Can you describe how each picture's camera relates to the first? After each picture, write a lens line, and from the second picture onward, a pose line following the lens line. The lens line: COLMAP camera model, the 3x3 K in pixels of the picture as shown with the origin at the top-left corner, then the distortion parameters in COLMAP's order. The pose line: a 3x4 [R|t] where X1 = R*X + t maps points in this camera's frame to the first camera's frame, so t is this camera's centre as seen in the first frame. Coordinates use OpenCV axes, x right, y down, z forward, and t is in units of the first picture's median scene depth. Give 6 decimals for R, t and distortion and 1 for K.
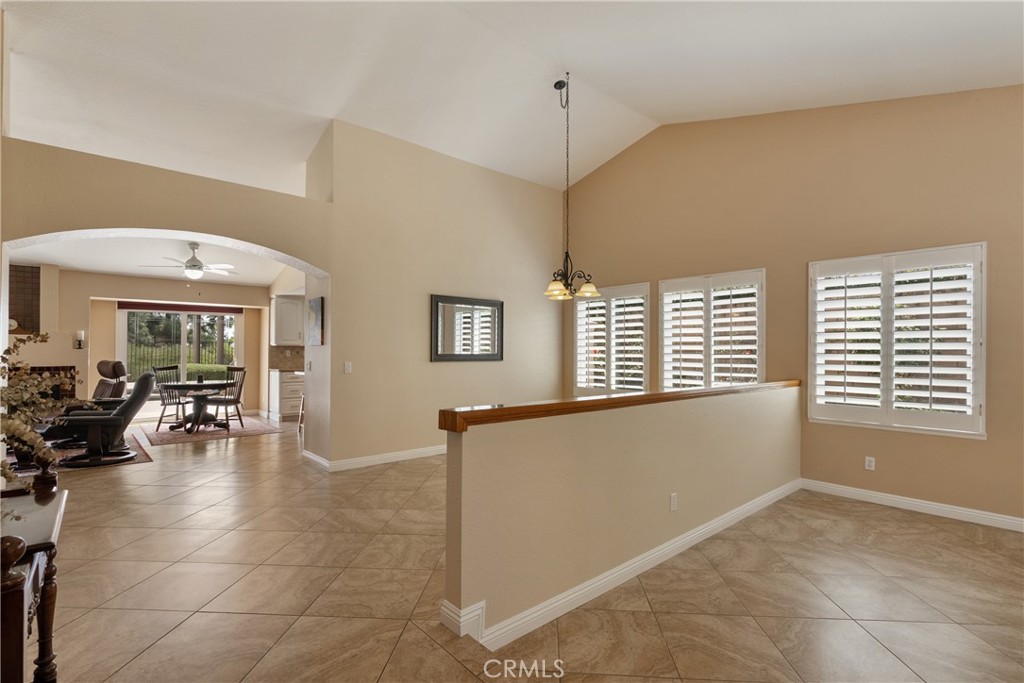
lens RADIAL K [[478.8, 0, 509.5], [0, 478.8, 355.3], [0, 0, 1]] dist [-0.000749, 0.000070]
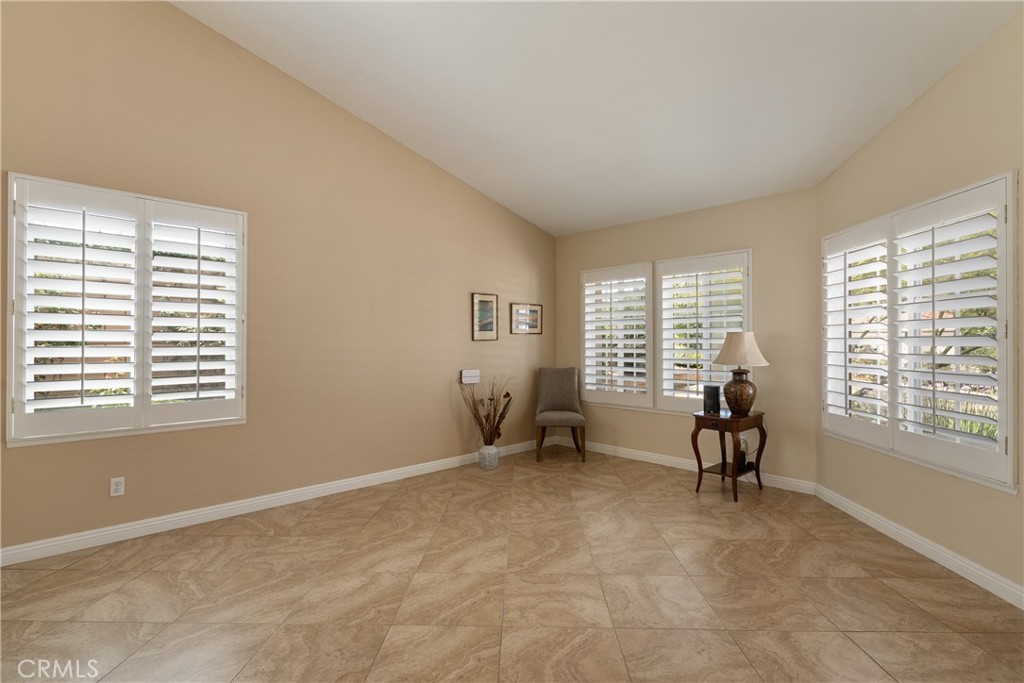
lens RADIAL K [[495.3, 0, 512.0], [0, 495.3, 341.5], [0, 0, 1]] dist [0.001740, 0.001084]
pose [[-0.047014, -0.003551, 0.998888, -0.003650], [0.008111, 0.999959, 0.003936, 0.015096], [-0.998861, 0.008287, -0.046983, 0.491339]]
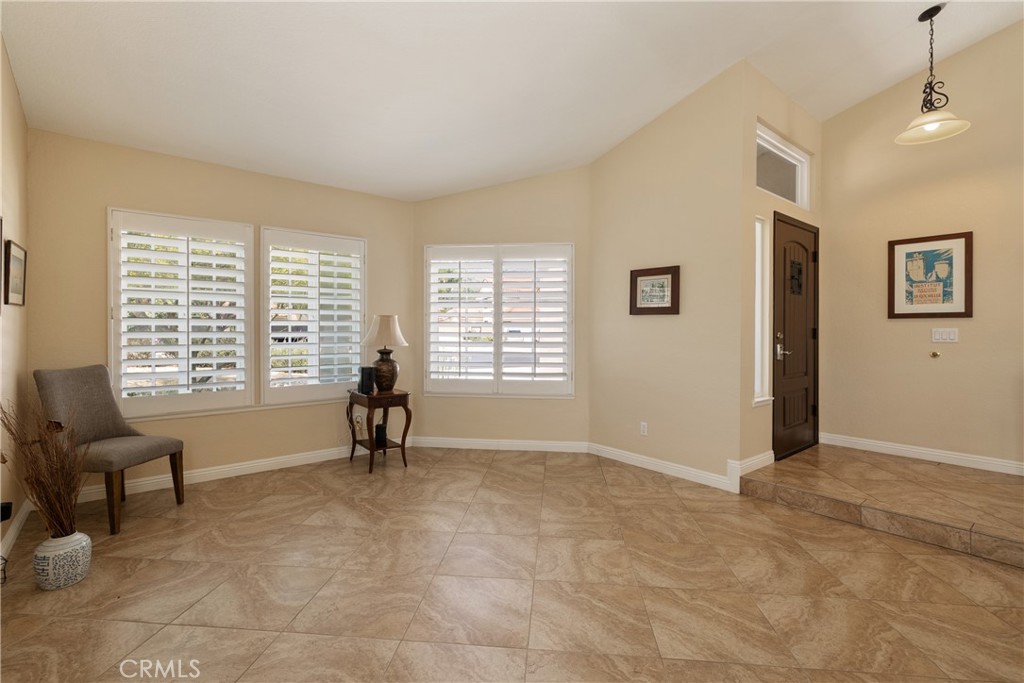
lens RADIAL K [[471.9, 0, 512.0], [0, 471.9, 341.5], [0, 0, 1]] dist [-0.002696, 0.000069]
pose [[-0.999552, -0.007449, 0.028976, 0.693665], [-0.006365, 0.999283, 0.037325, 0.020402], [-0.029233, 0.037124, -0.998883, 1.044613]]
